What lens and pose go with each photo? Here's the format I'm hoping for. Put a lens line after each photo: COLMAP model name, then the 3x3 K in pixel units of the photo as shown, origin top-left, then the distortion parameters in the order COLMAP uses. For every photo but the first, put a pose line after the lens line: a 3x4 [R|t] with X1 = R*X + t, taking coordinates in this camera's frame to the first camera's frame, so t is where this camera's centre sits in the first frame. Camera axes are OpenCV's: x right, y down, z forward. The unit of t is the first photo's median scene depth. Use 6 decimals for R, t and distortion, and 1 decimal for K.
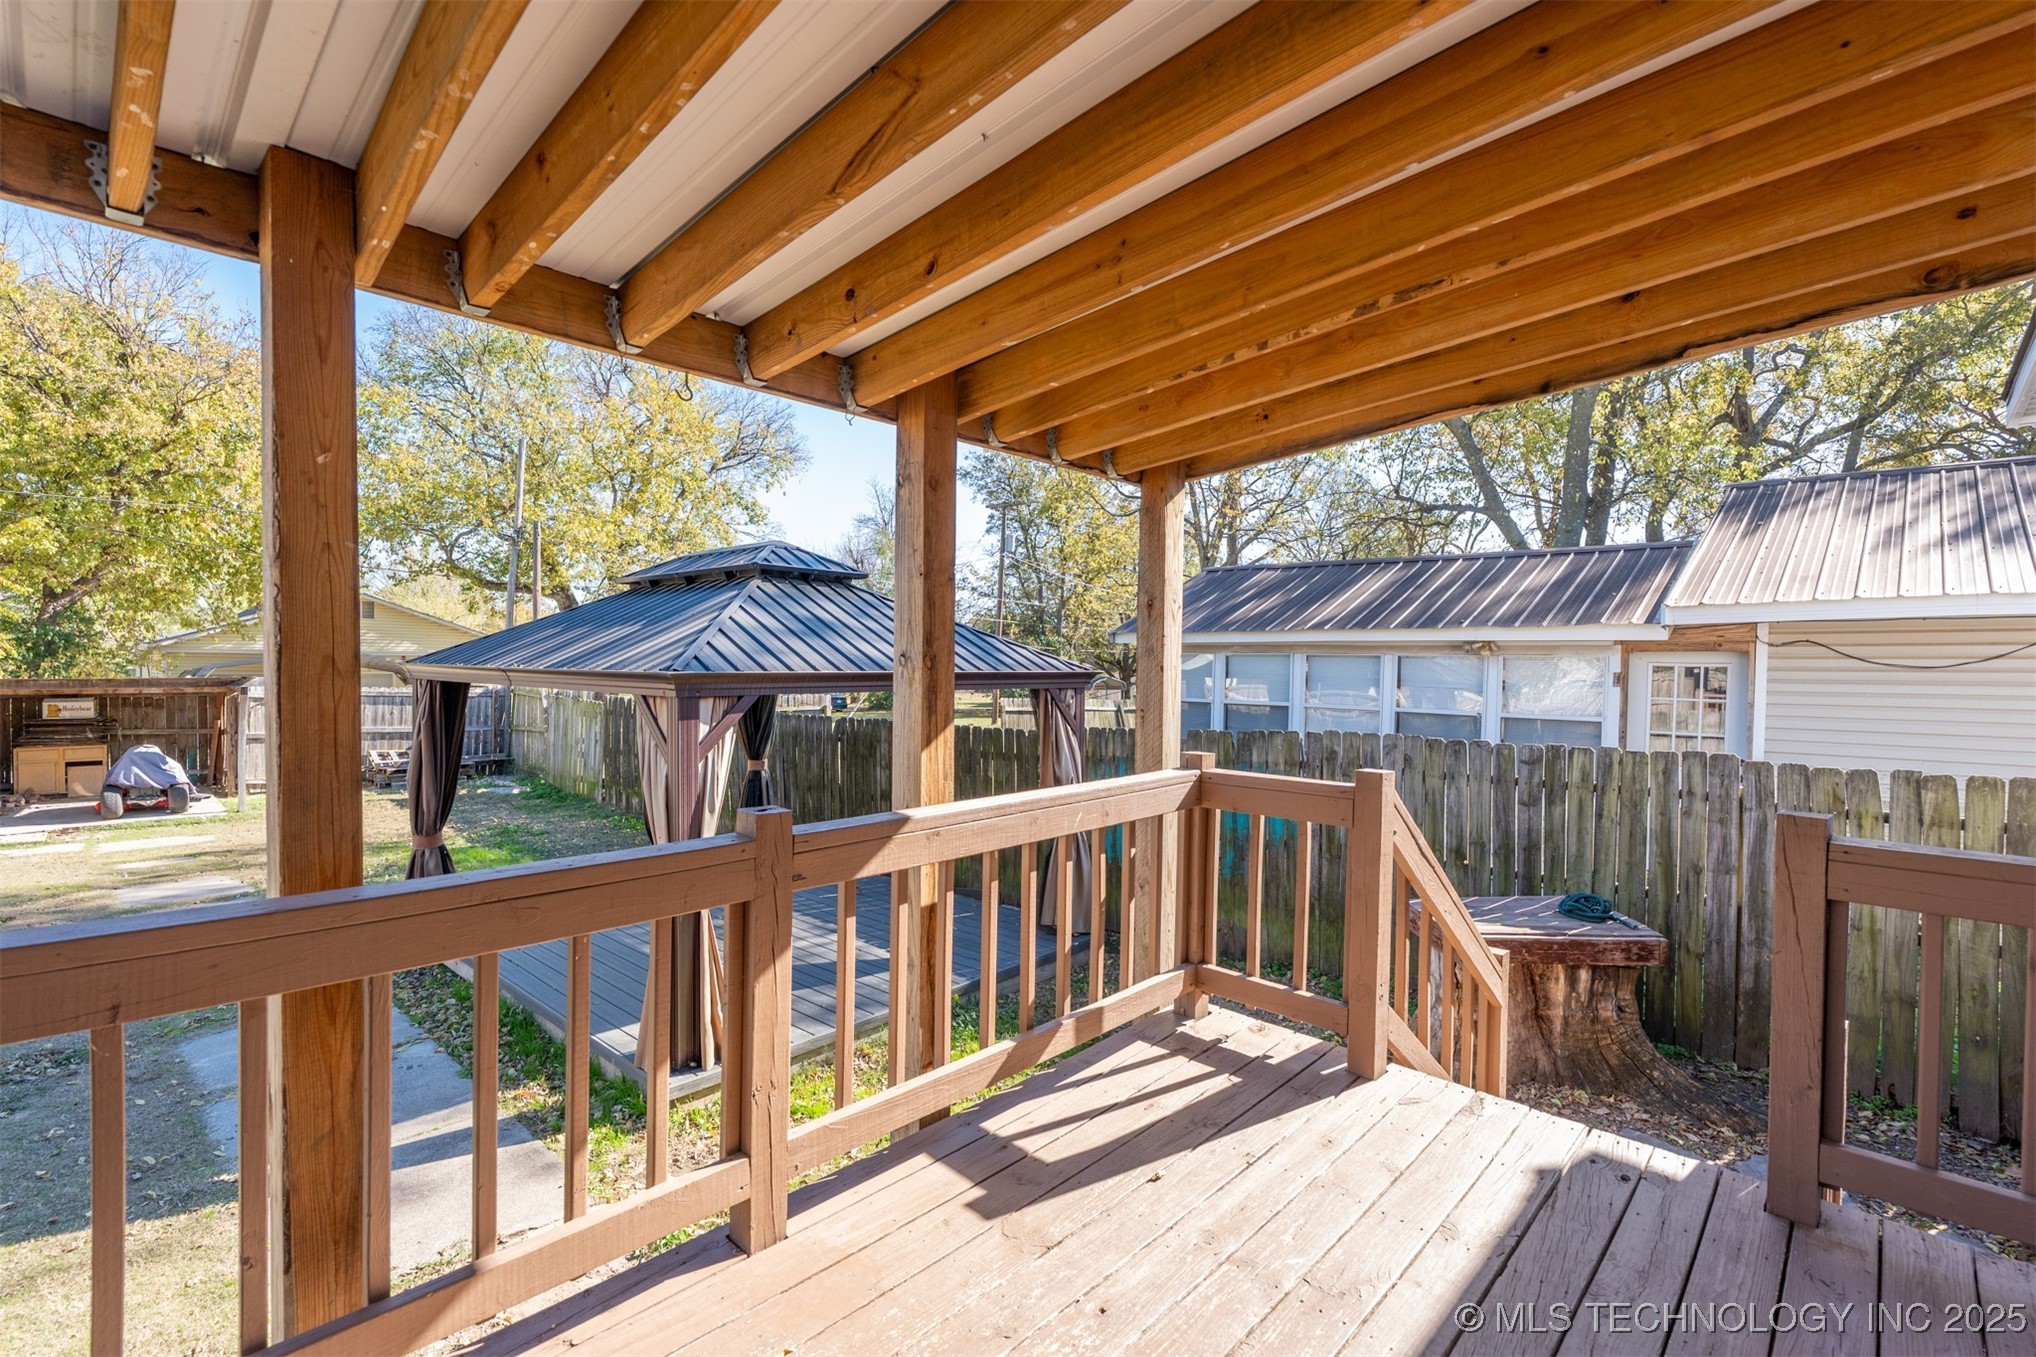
lens RADIAL K [[919.3, 0, 1012.0], [0, 919.3, 676.2], [0, 0, 1]] dist [-0.009981, 0.003265]
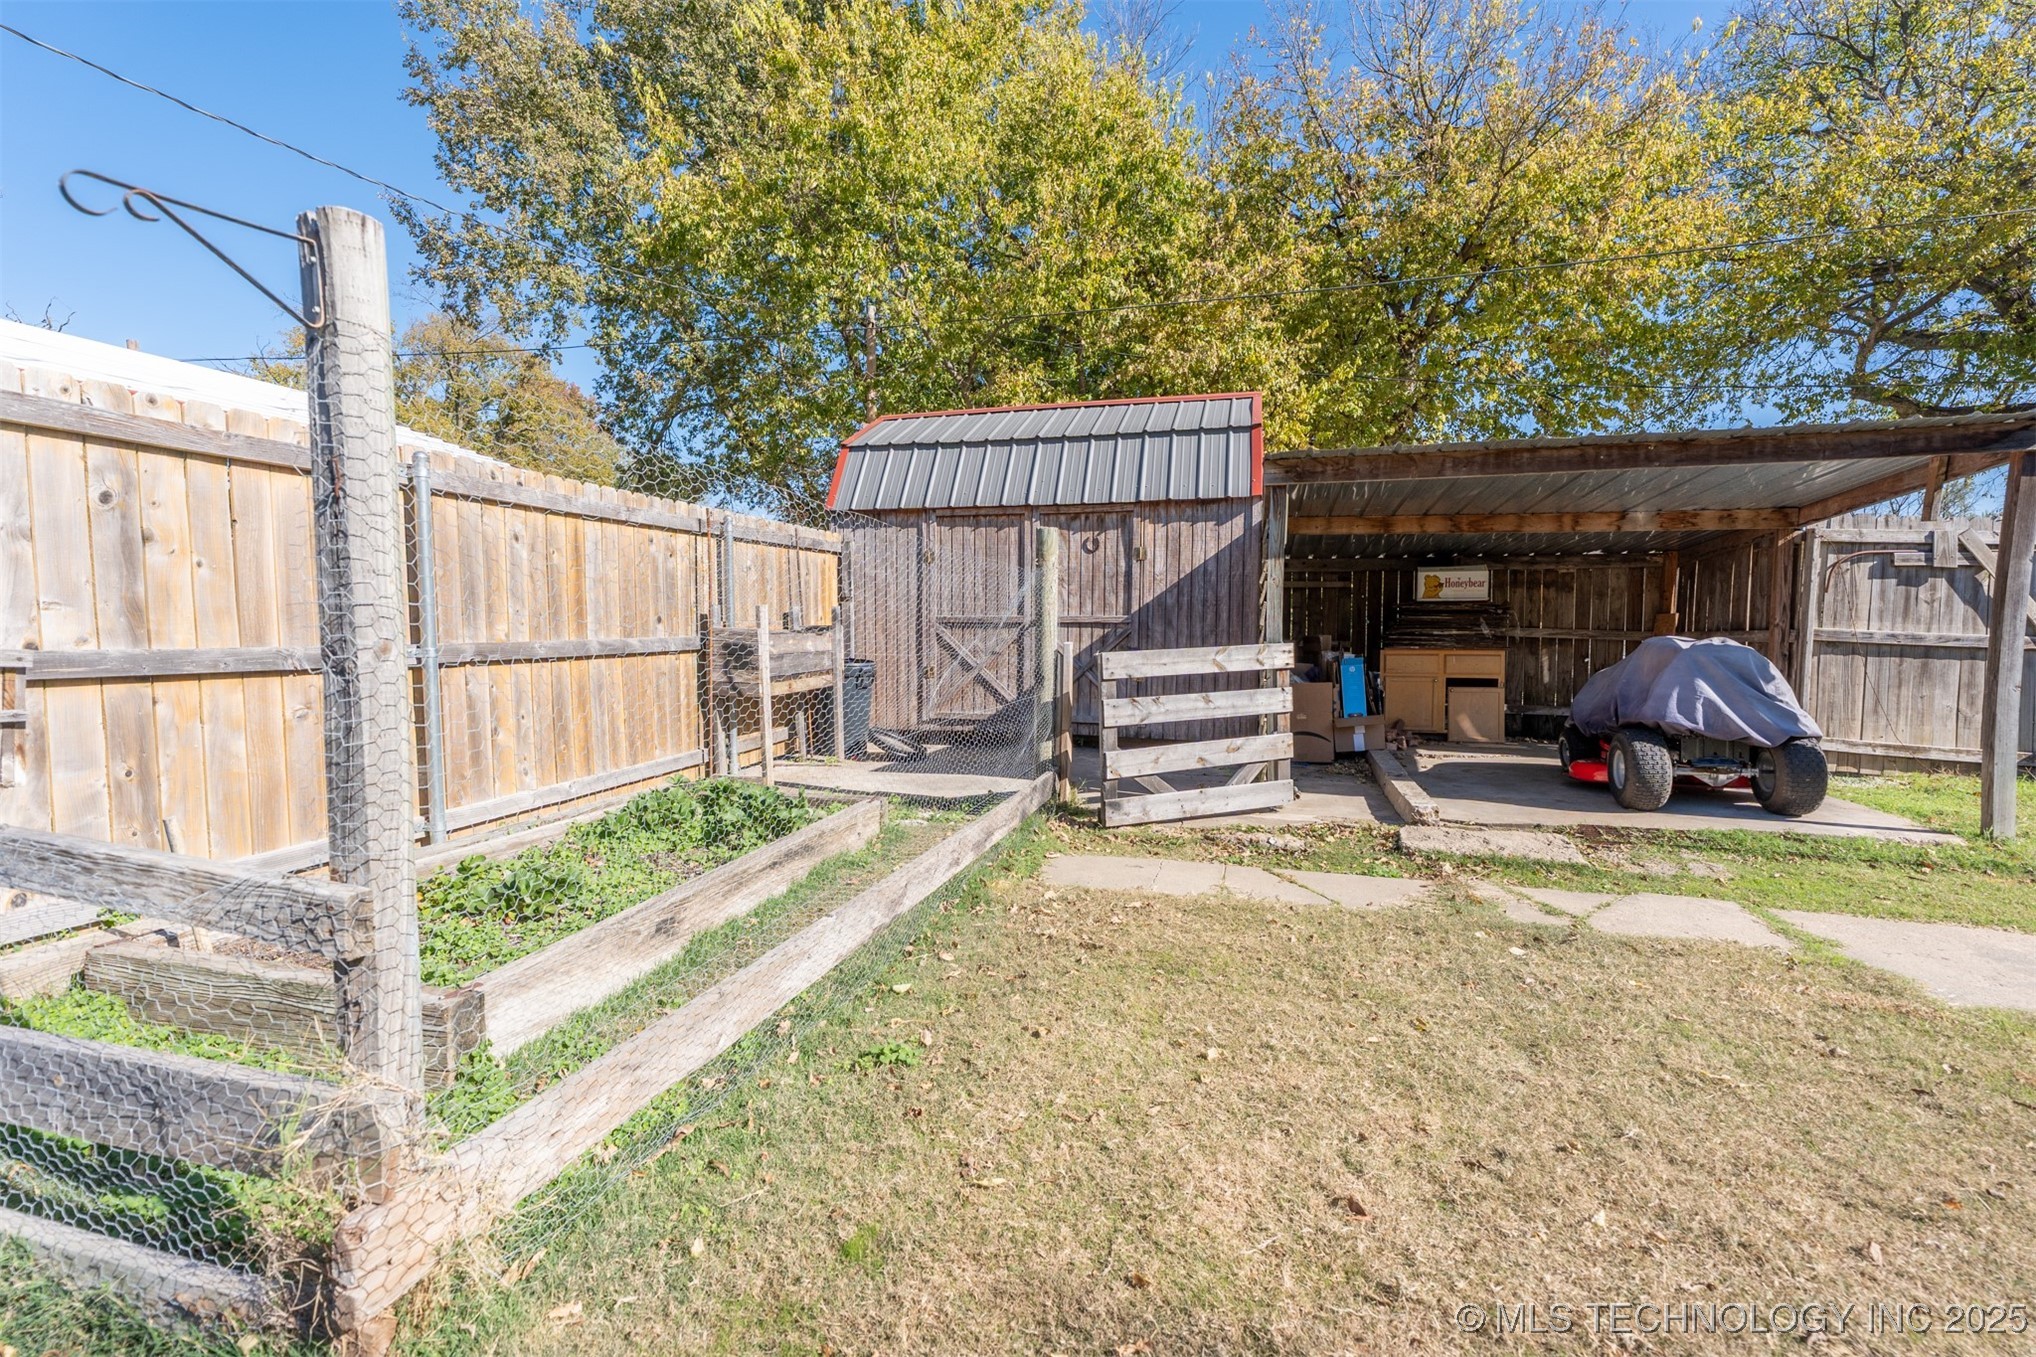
lens RADIAL K [[919.3, 0, 1002.0], [0, 919.3, 679.7], [0, 0, 1]] dist [-0.009981, 0.003265]
pose [[0.474107, 0.039672, -0.879573, -0.666964], [-0.007815, 0.999135, 0.040852, 0.073706], [0.880433, -0.012494, 0.474007, 0.489043]]
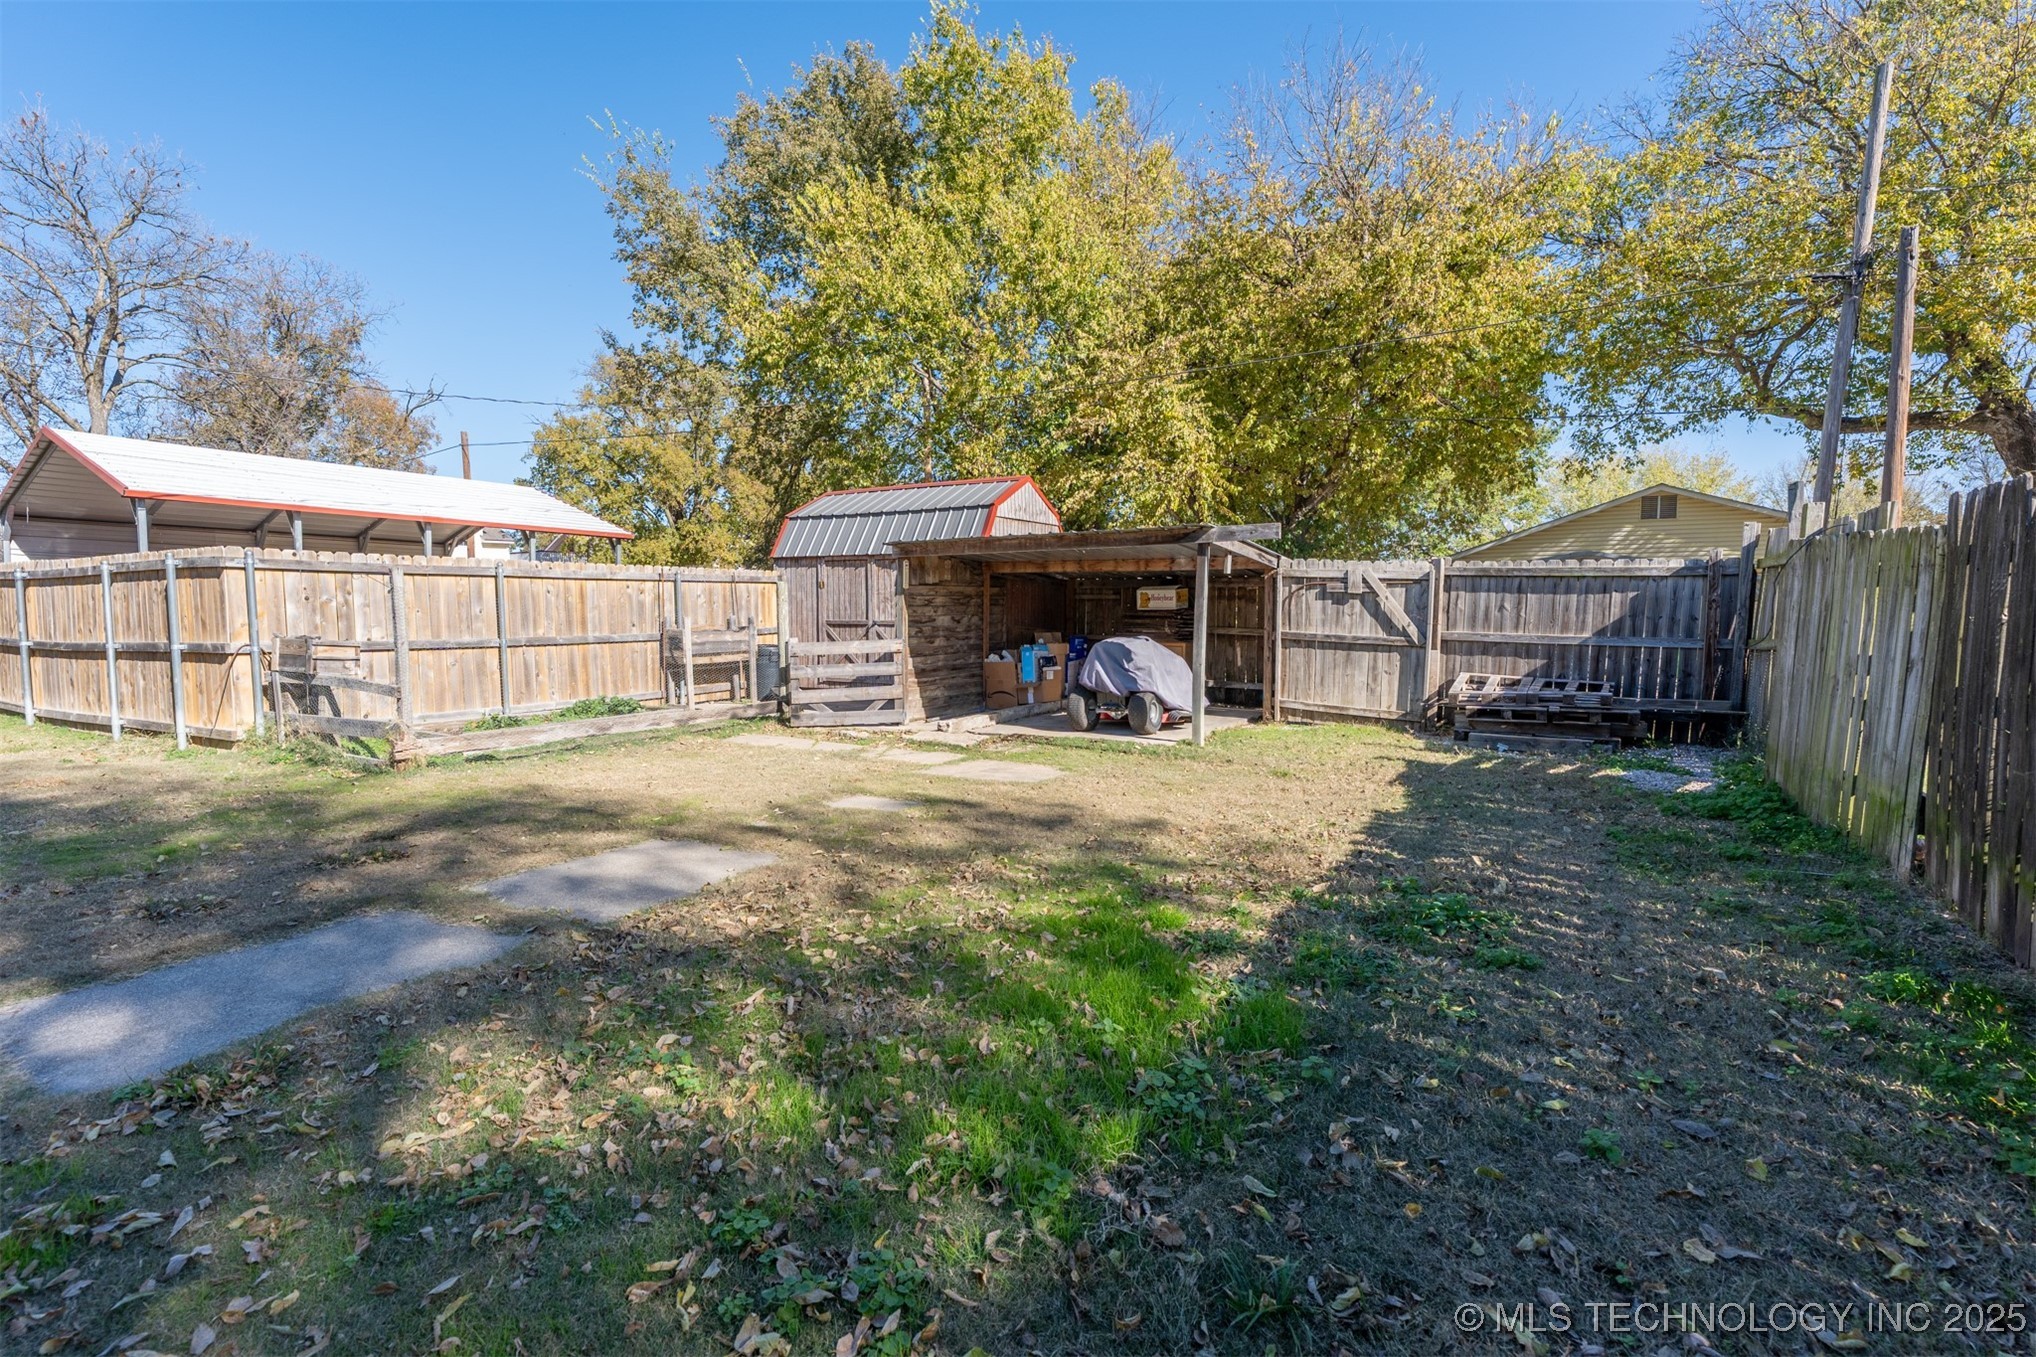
lens RADIAL K [[919.3, 0, 1004.9], [0, 919.3, 678.6], [0, 0, 1]] dist [-0.009981, 0.003265]
pose [[0.238047, 0.058092, -0.969515, -0.244267], [-0.011707, 0.998309, 0.056943, 0.062975], [0.971183, -0.002205, 0.238325, 0.662735]]
